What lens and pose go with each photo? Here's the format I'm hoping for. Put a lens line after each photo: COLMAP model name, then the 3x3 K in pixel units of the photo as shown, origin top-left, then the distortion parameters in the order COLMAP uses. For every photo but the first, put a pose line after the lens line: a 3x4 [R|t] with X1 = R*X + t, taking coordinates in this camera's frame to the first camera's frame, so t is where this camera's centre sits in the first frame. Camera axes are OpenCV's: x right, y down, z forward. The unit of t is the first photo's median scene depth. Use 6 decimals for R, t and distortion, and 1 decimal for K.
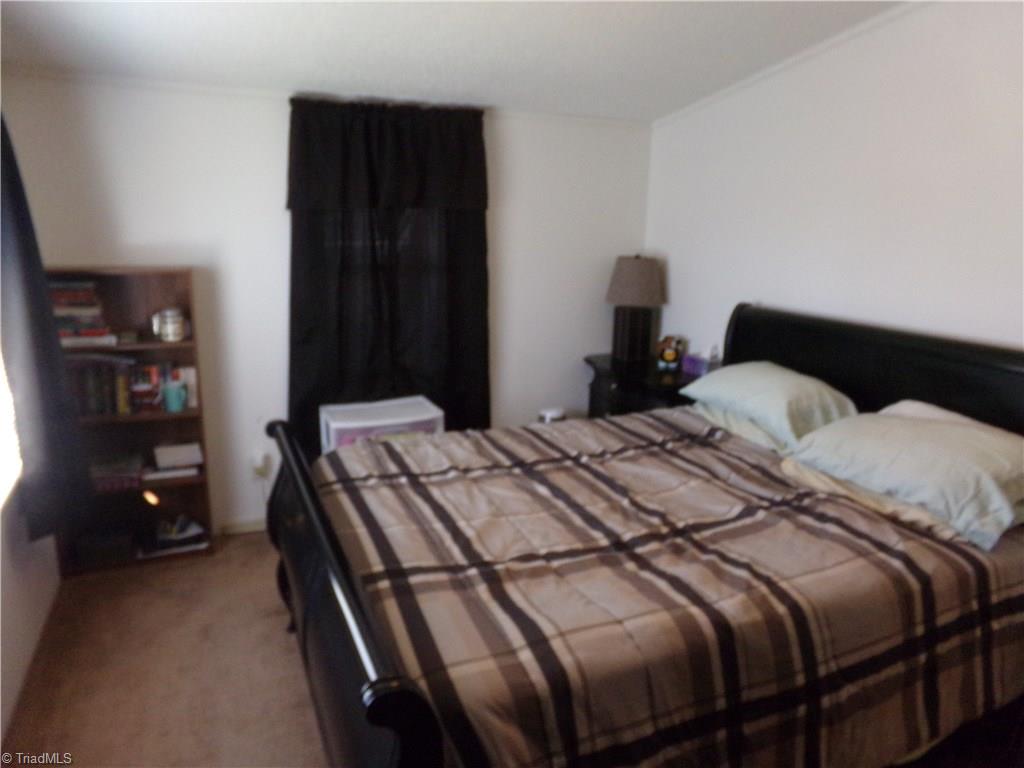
lens RADIAL K [[691.3, 0, 498.3], [0, 691.3, 387.6], [0, 0, 1]] dist [-0.005675, 0.001718]
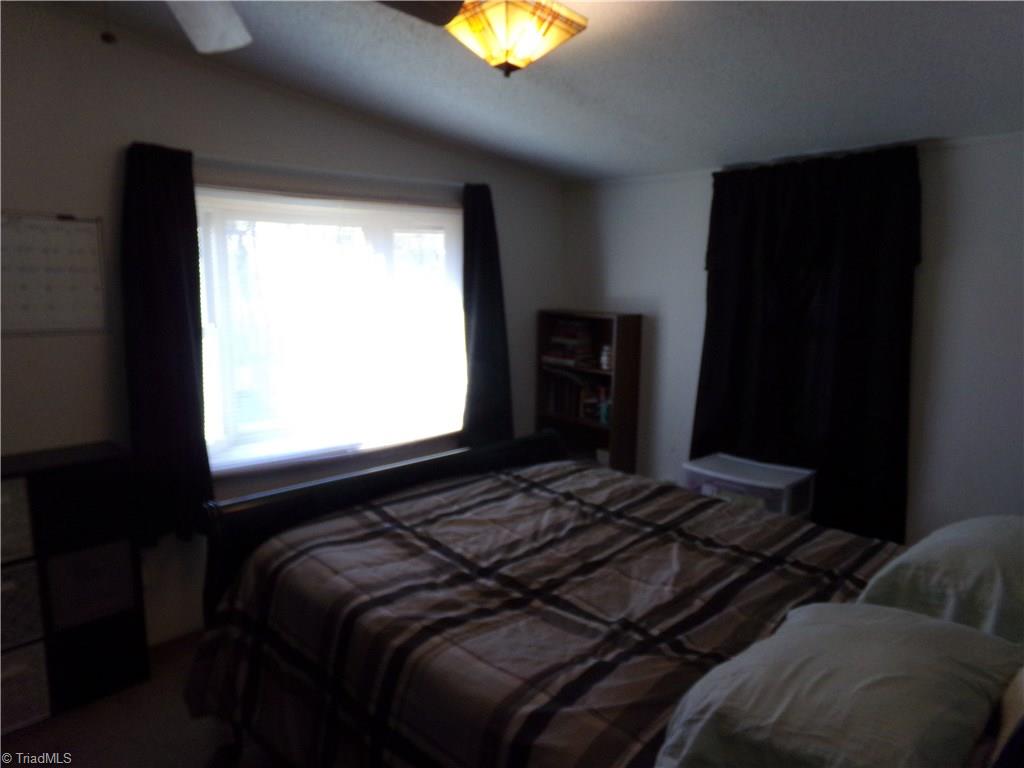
lens RADIAL K [[691.3, 0, 498.3], [0, 691.3, 387.6], [0, 0, 1]] dist [-0.005675, 0.001718]
pose [[0.322913, 0.131601, -0.937234, 0.879772], [-0.210156, 0.975533, 0.064572, -0.094314], [0.922801, 0.176114, 0.342669, 0.461517]]
